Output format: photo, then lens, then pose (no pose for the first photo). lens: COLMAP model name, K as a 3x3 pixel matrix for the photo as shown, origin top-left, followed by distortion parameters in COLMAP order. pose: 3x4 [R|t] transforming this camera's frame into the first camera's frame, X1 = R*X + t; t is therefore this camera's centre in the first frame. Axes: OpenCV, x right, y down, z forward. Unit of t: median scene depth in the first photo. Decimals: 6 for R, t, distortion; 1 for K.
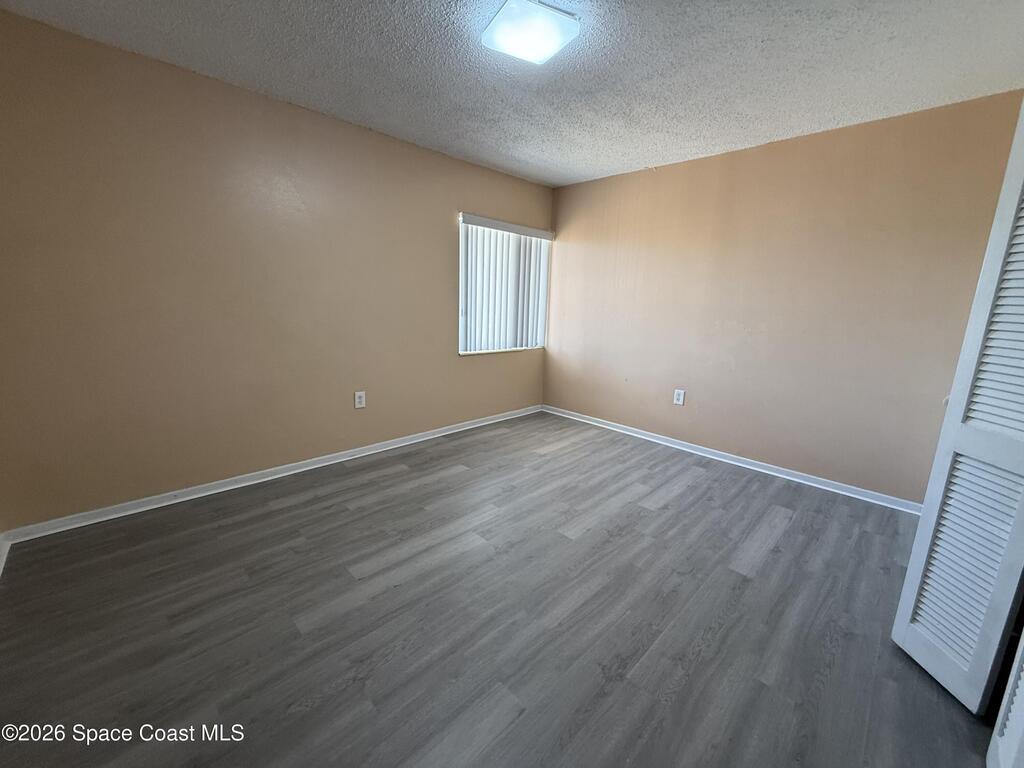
lens RADIAL K [[408.2, 0, 510.6], [0, 408.2, 382.5], [0, 0, 1]] dist [0.001311, 0.000328]
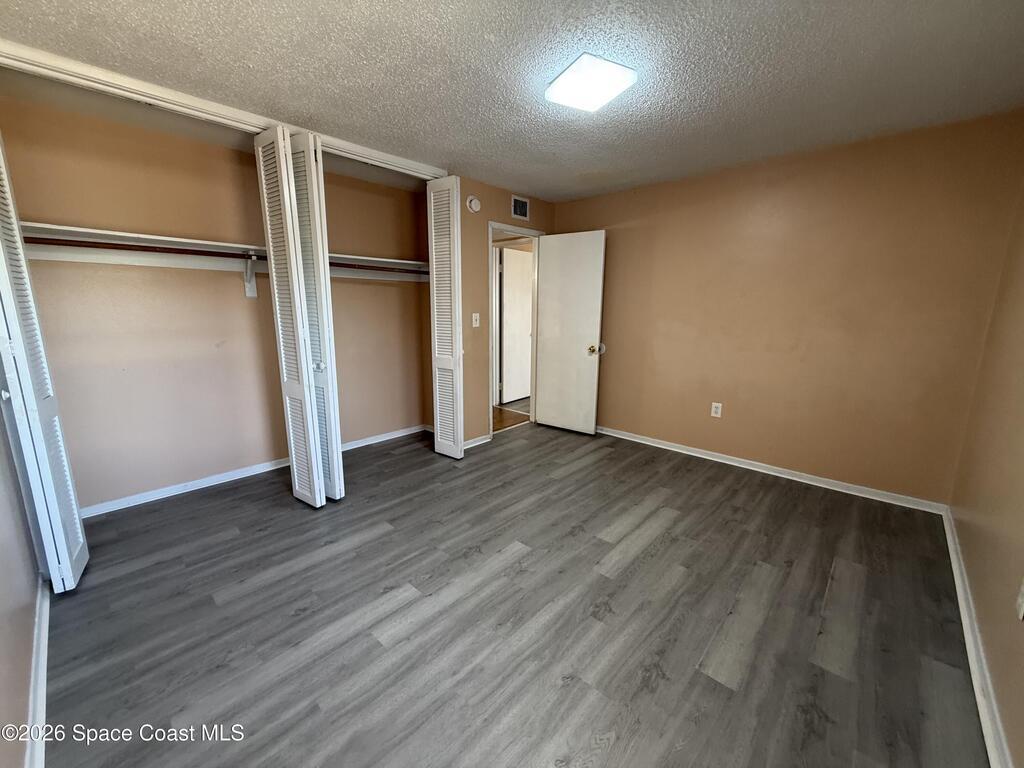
lens RADIAL K [[408.2, 0, 510.6], [0, 408.2, 382.5], [0, 0, 1]] dist [0.001311, 0.000328]
pose [[-0.998384, -0.026219, -0.050417, 0.215326], [-0.043285, 0.925717, 0.375731, -0.372931], [0.036821, 0.377307, -0.925356, 1.692522]]
